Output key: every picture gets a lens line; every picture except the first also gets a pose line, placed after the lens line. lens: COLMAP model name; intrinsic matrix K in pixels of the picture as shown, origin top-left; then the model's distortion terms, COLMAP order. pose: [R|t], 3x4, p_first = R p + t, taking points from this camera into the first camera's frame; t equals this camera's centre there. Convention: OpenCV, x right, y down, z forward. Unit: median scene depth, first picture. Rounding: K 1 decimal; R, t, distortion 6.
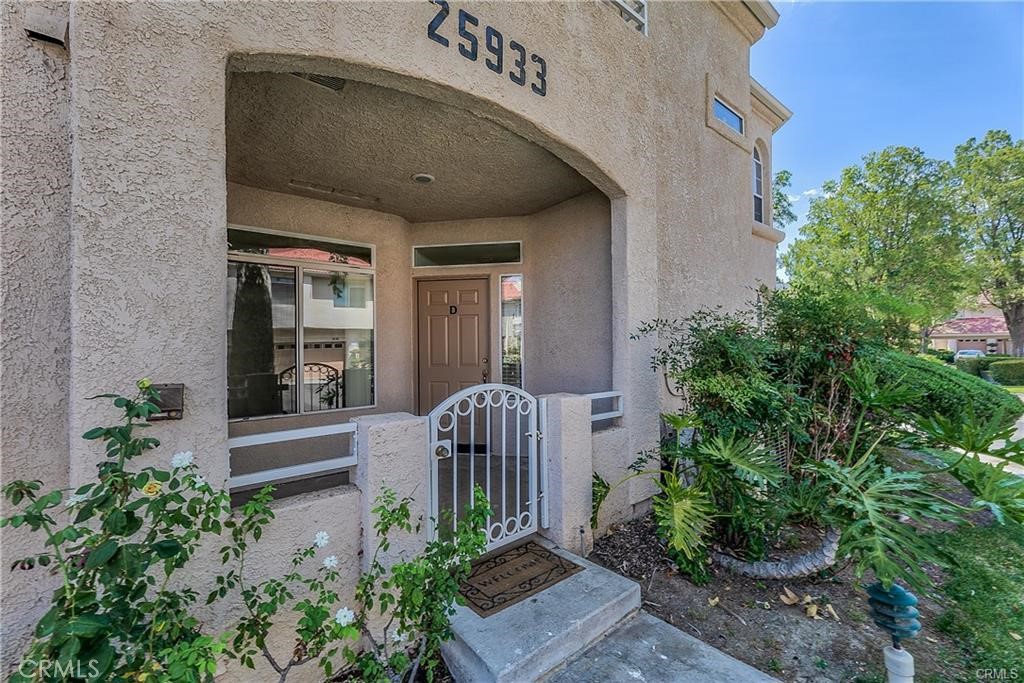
lens RADIAL K [[419.9, 0, 510.5], [0, 419.9, 340.4], [0, 0, 1]] dist [-0.014154, -0.000128]
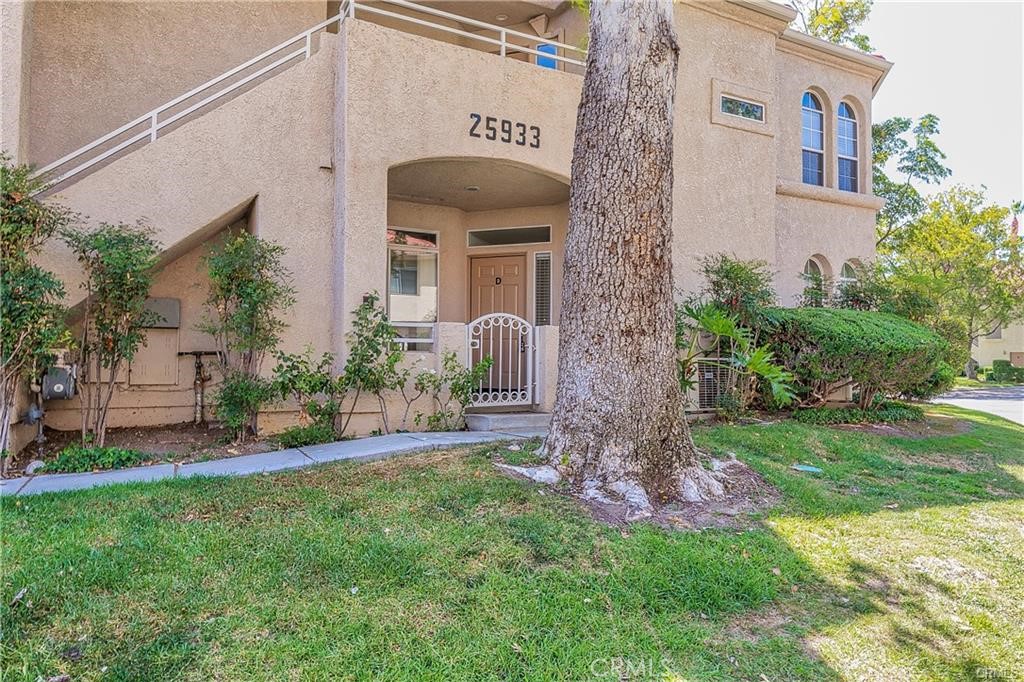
lens RADIAL K [[676.7, 0, 512.8], [0, 676.7, 341.0], [0, 0, 1]] dist [-0.007379, -0.000676]
pose [[0.983029, 0.010665, -0.183137, 0.517089], [-0.014155, 0.999742, -0.017764, 0.265728], [0.182901, 0.020055, 0.982927, -1.808055]]
